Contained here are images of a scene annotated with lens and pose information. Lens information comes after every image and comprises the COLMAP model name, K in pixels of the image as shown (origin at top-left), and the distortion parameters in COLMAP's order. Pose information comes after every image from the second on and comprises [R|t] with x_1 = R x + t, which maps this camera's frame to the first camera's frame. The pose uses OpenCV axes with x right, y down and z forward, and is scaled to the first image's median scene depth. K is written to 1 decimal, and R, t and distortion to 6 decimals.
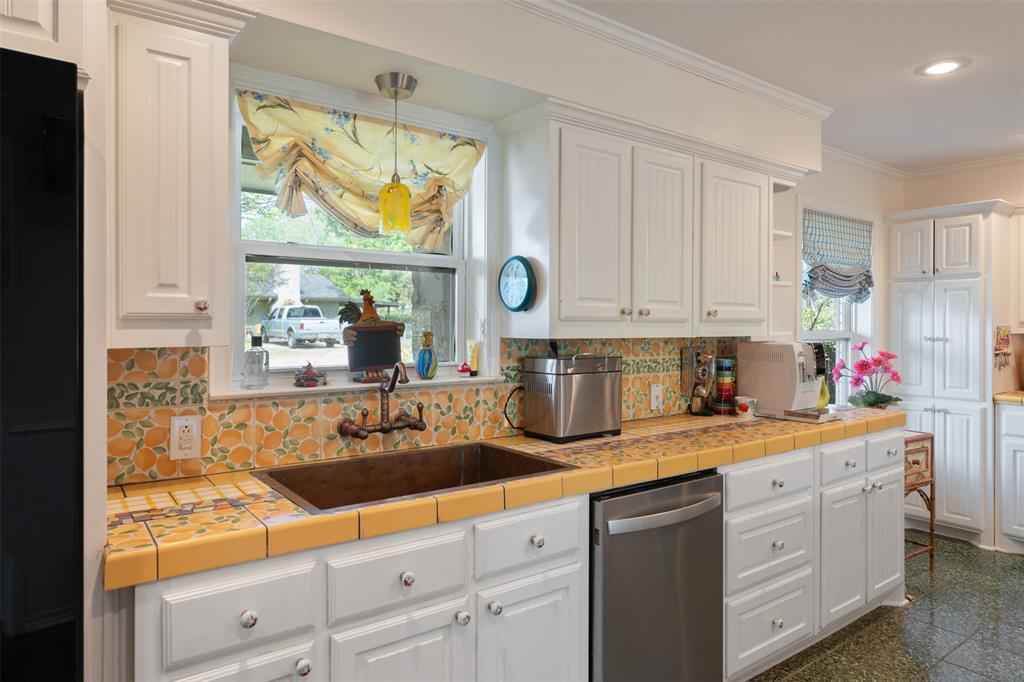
lens RADIAL K [[631.0, 0, 513.2], [0, 631.0, 335.3], [0, 0, 1]] dist [-0.003680, 0.001276]
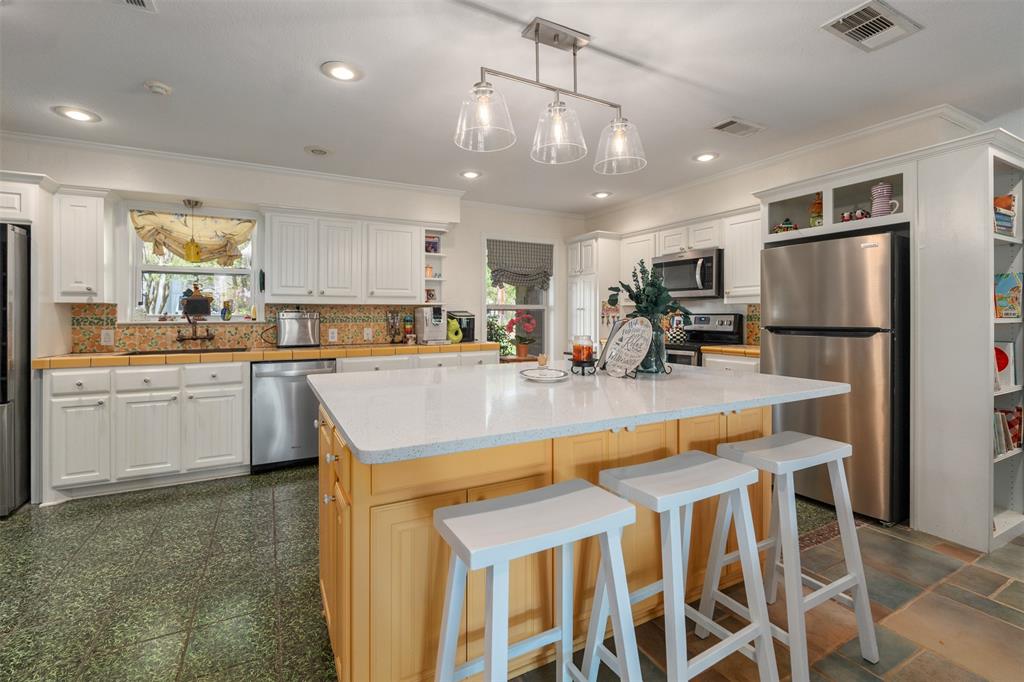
lens RADIAL K [[453.5, 0, 502.7], [0, 453.5, 319.5], [0, 0, 1]] dist [0.000825, 0.000155]
pose [[0.988920, -0.001664, -0.148437, 1.335366], [0.001239, 0.999995, -0.002960, 0.081858], [0.148441, 0.002743, 0.988917, -0.636946]]
